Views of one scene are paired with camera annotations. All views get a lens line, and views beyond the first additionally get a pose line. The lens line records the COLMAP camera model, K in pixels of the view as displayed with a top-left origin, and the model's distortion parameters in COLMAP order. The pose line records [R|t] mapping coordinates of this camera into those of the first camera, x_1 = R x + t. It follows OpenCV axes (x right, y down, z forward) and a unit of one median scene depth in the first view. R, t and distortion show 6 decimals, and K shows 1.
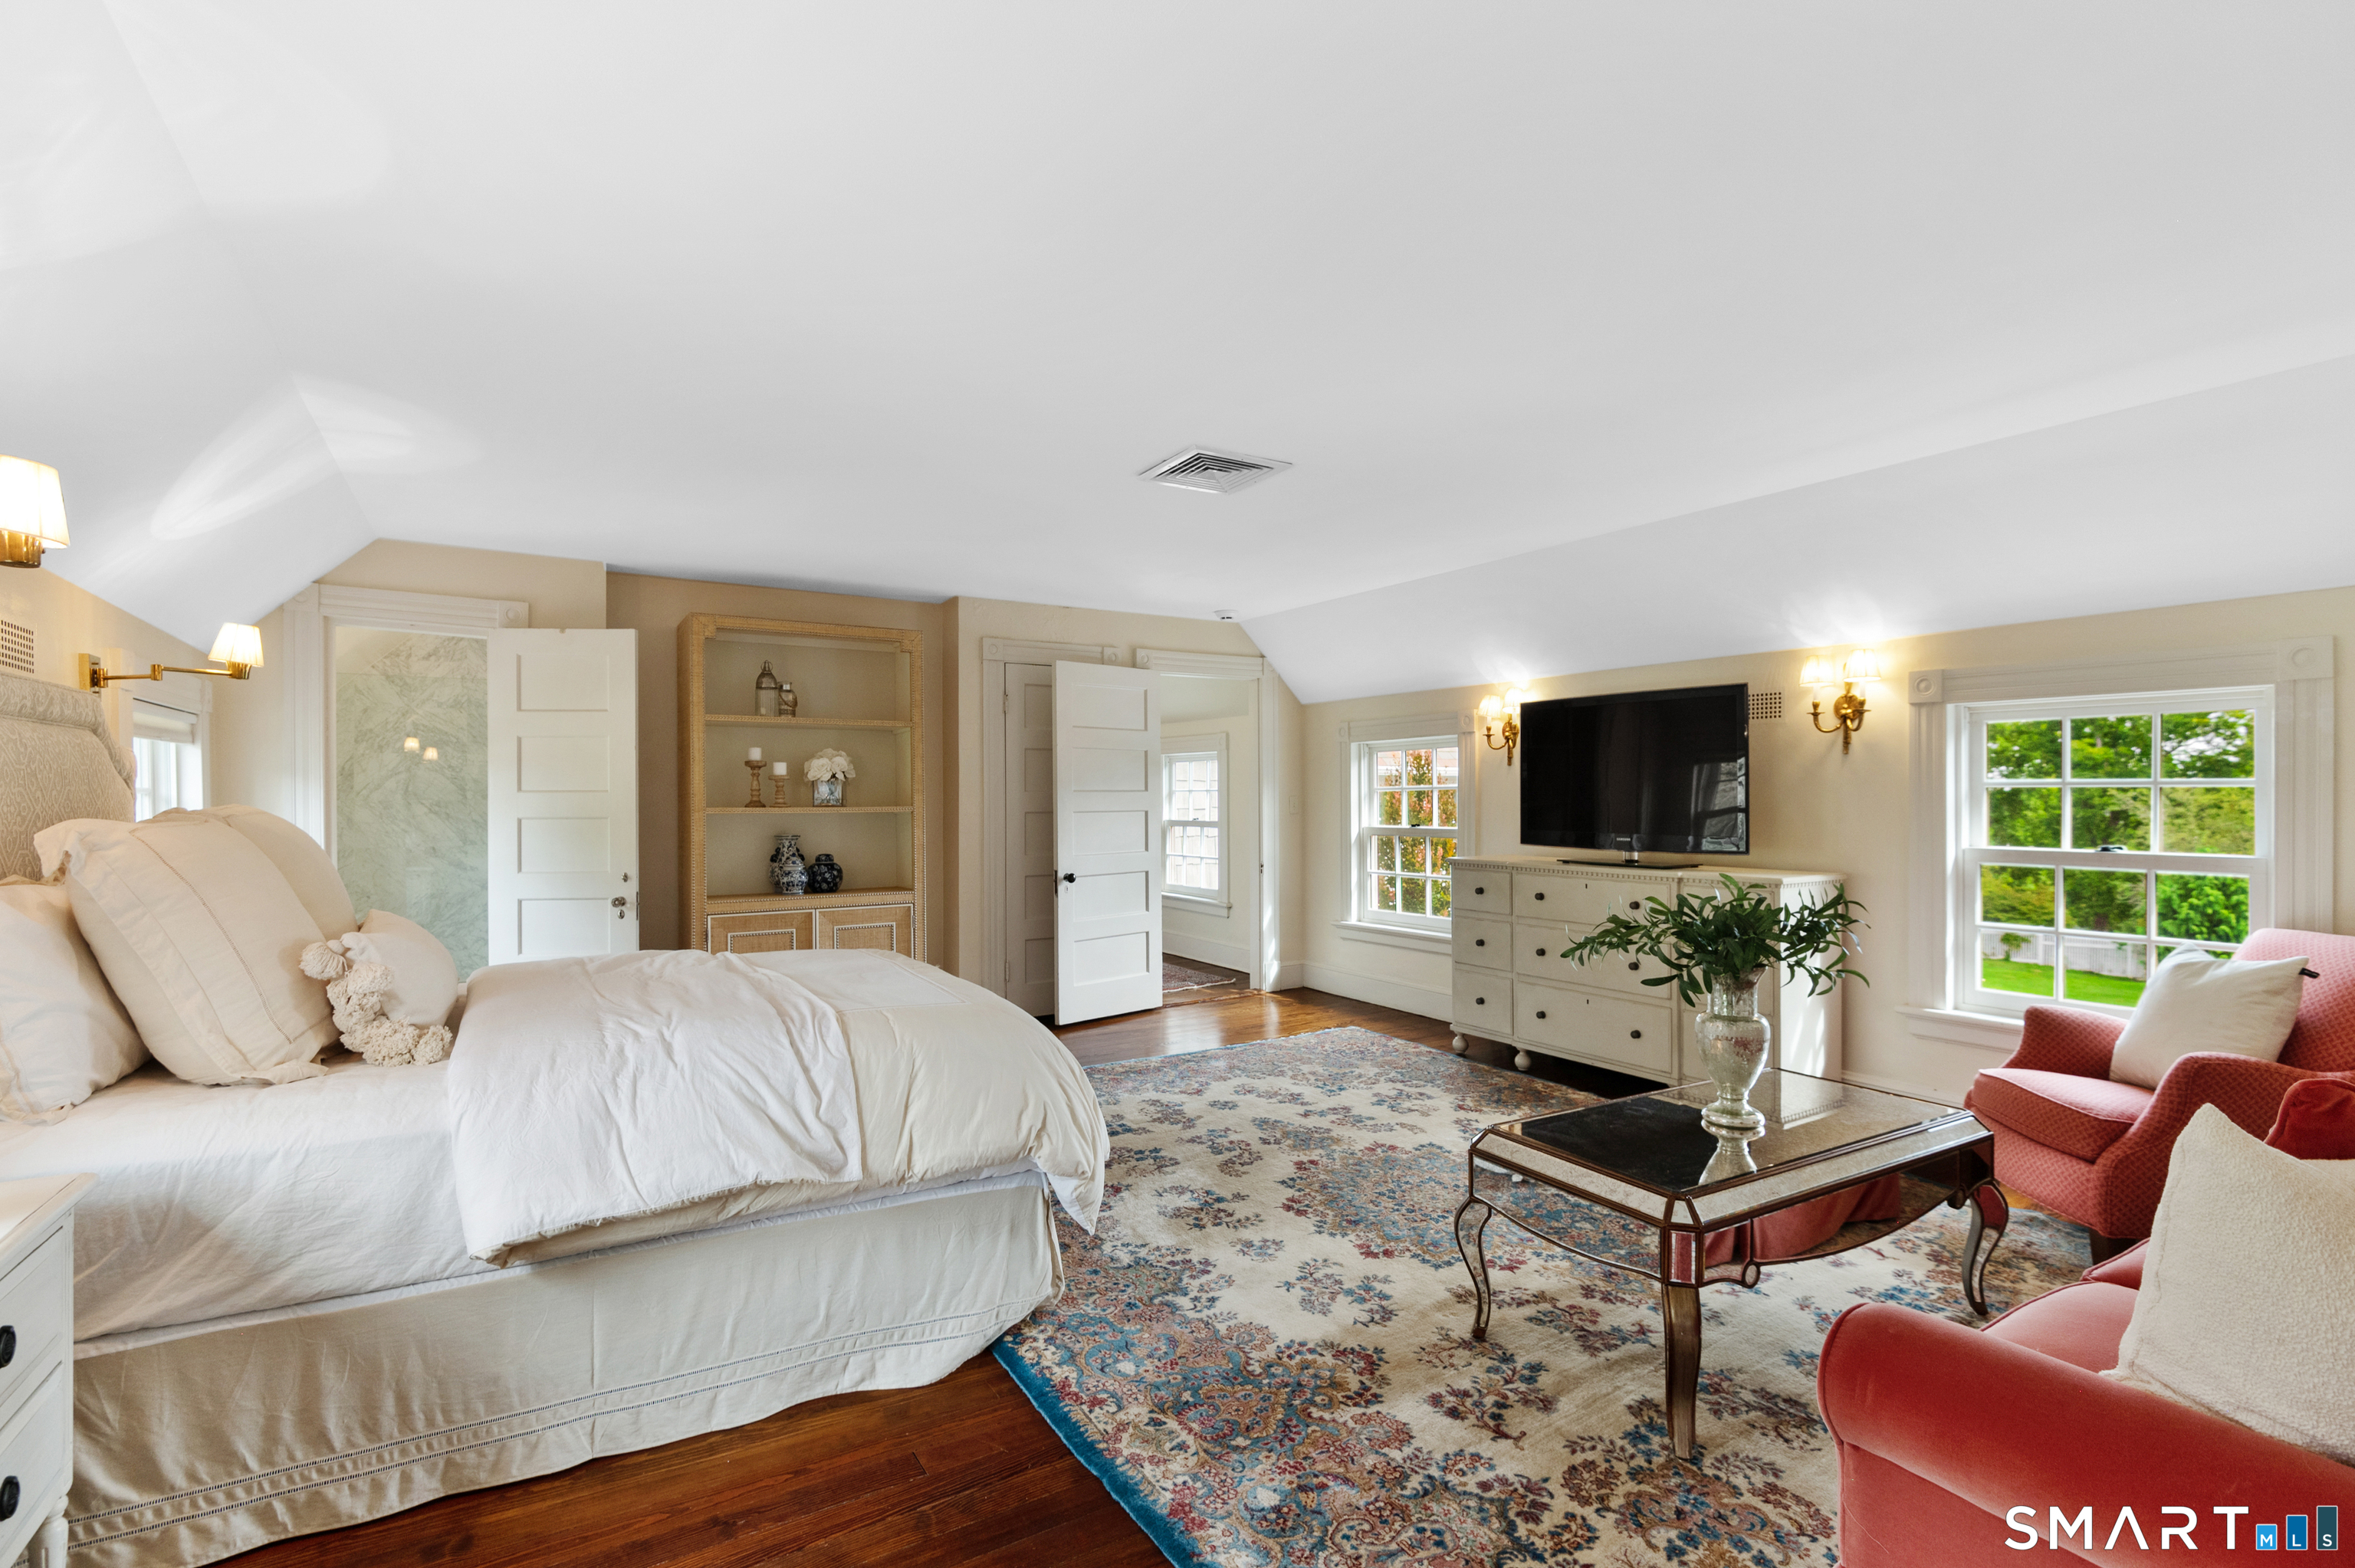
lens RADIAL K [[1088.5, 0, 1173.7], [0, 1088.5, 788.6], [0, 0, 1]] dist [0.010976, -0.000417]
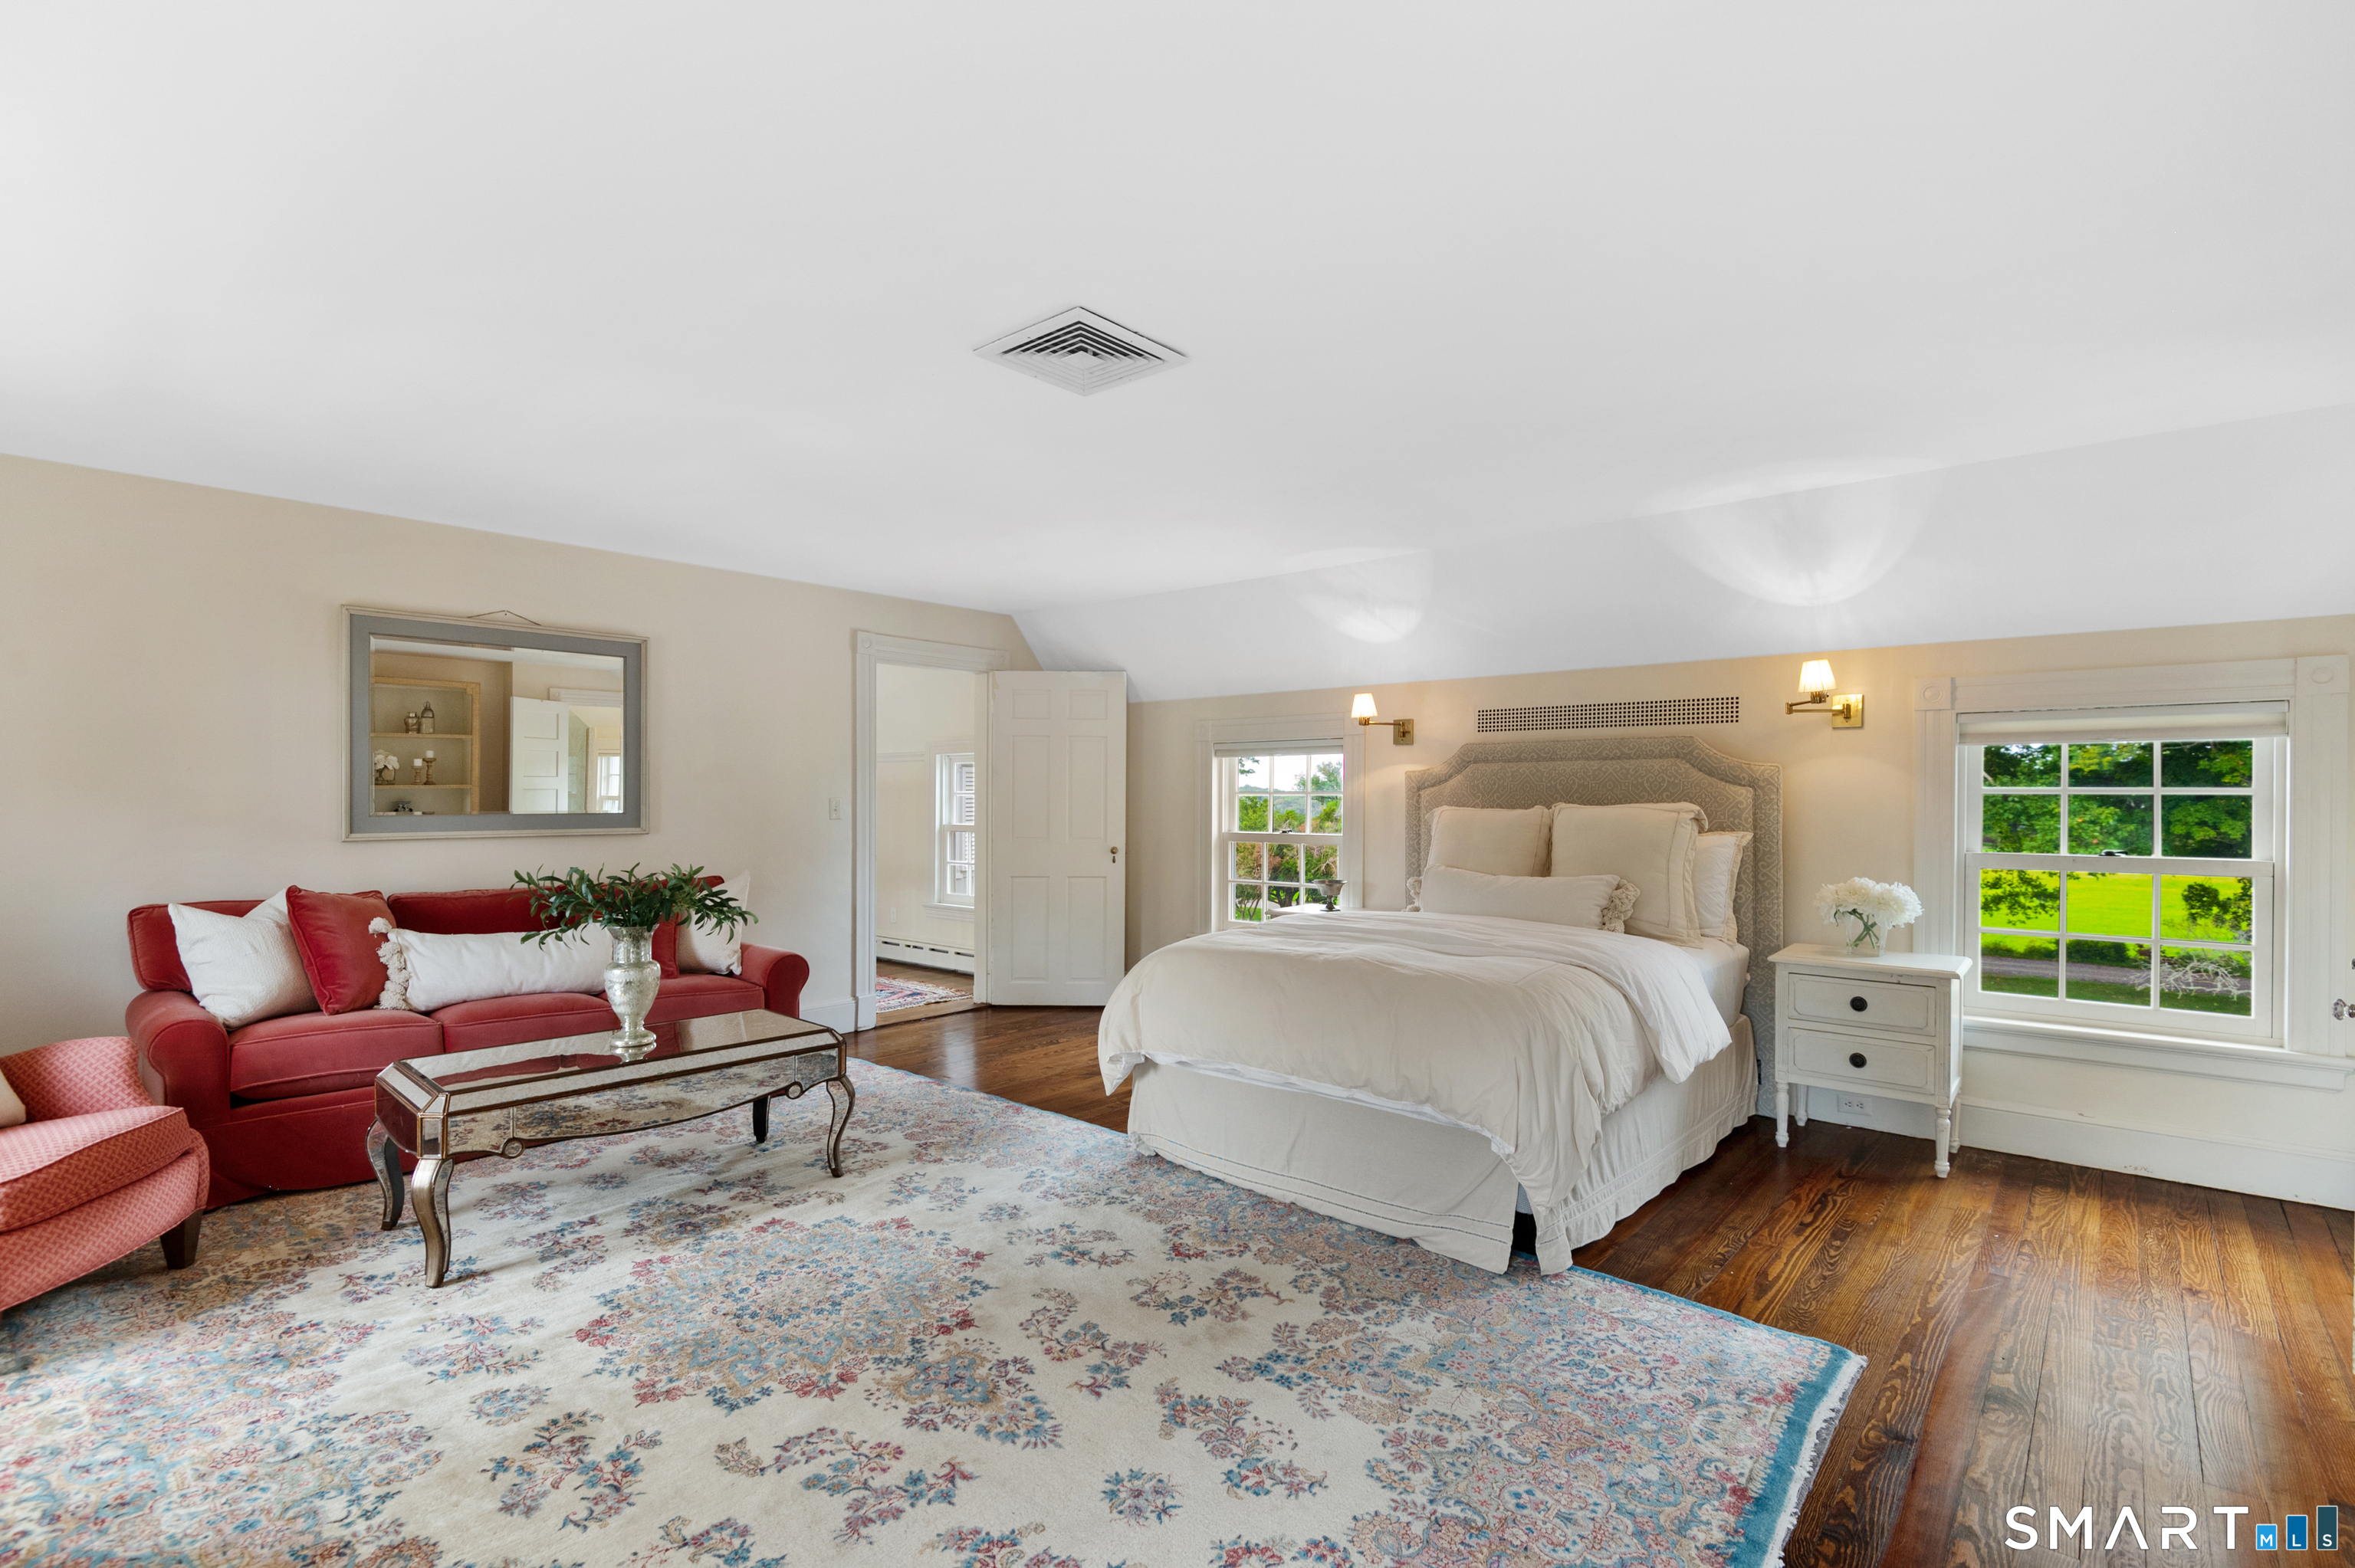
lens RADIAL K [[1088.5, 0, 1181.2], [0, 1088.5, 795.0], [0, 0, 1]] dist [0.010976, -0.000417]
pose [[-0.951209, -0.004901, -0.308508, 0.179645], [-0.002349, 0.999960, -0.008645, 0.009359], [0.308538, -0.007499, -0.951183, 1.525106]]
